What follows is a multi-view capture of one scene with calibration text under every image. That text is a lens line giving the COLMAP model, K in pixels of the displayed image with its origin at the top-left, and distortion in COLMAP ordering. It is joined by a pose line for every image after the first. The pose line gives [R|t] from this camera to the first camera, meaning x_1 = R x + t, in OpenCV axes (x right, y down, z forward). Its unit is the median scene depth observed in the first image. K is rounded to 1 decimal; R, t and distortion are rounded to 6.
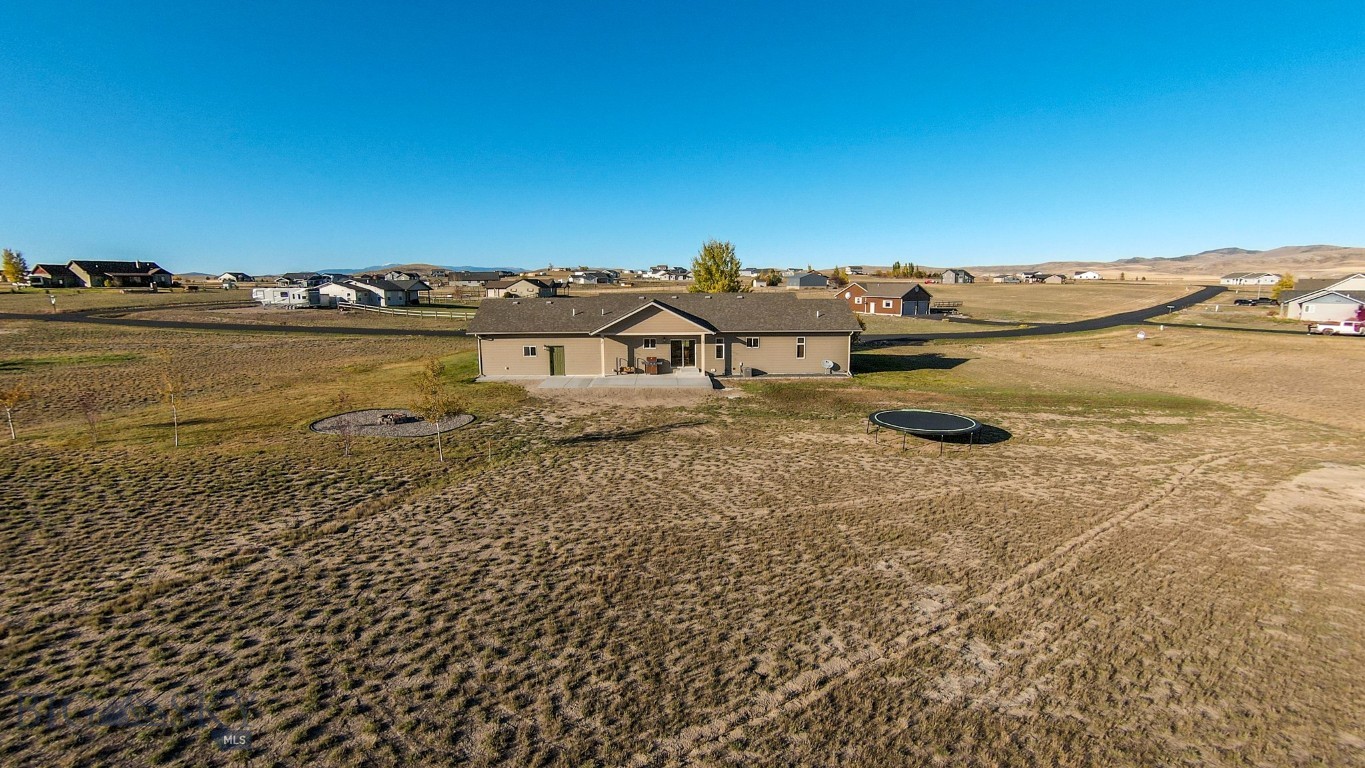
lens RADIAL K [[608.9, 0, 682.8], [0, 608.9, 367.3], [0, 0, 1]] dist [-0.064644, 0.019446]
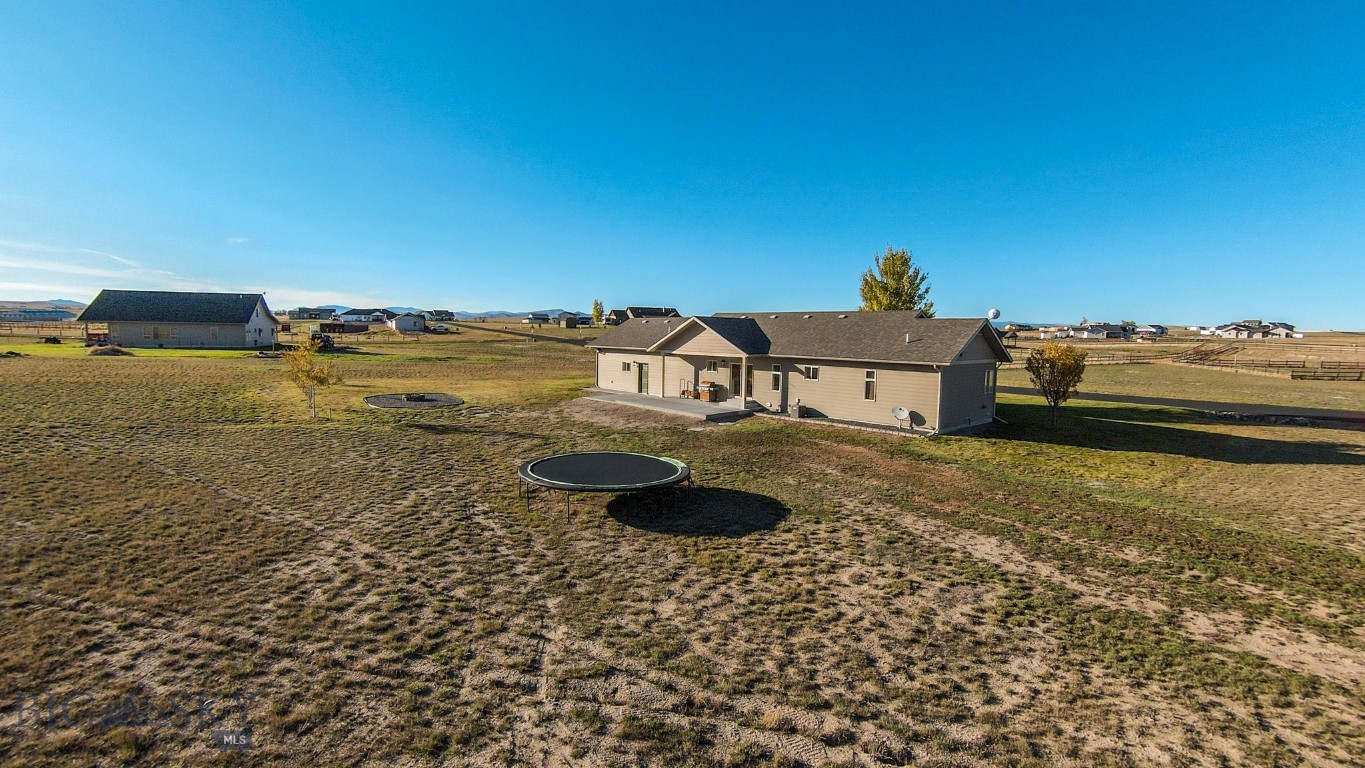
lens RADIAL K [[608.9, 0, 681.2], [0, 608.9, 362.0], [0, 0, 1]] dist [-0.064644, 0.019446]
pose [[0.666585, 0.050793, -0.743696, 0.462302], [-0.124225, 0.991294, -0.043640, -0.001251], [0.735005, 0.121475, 0.667092, 0.316619]]
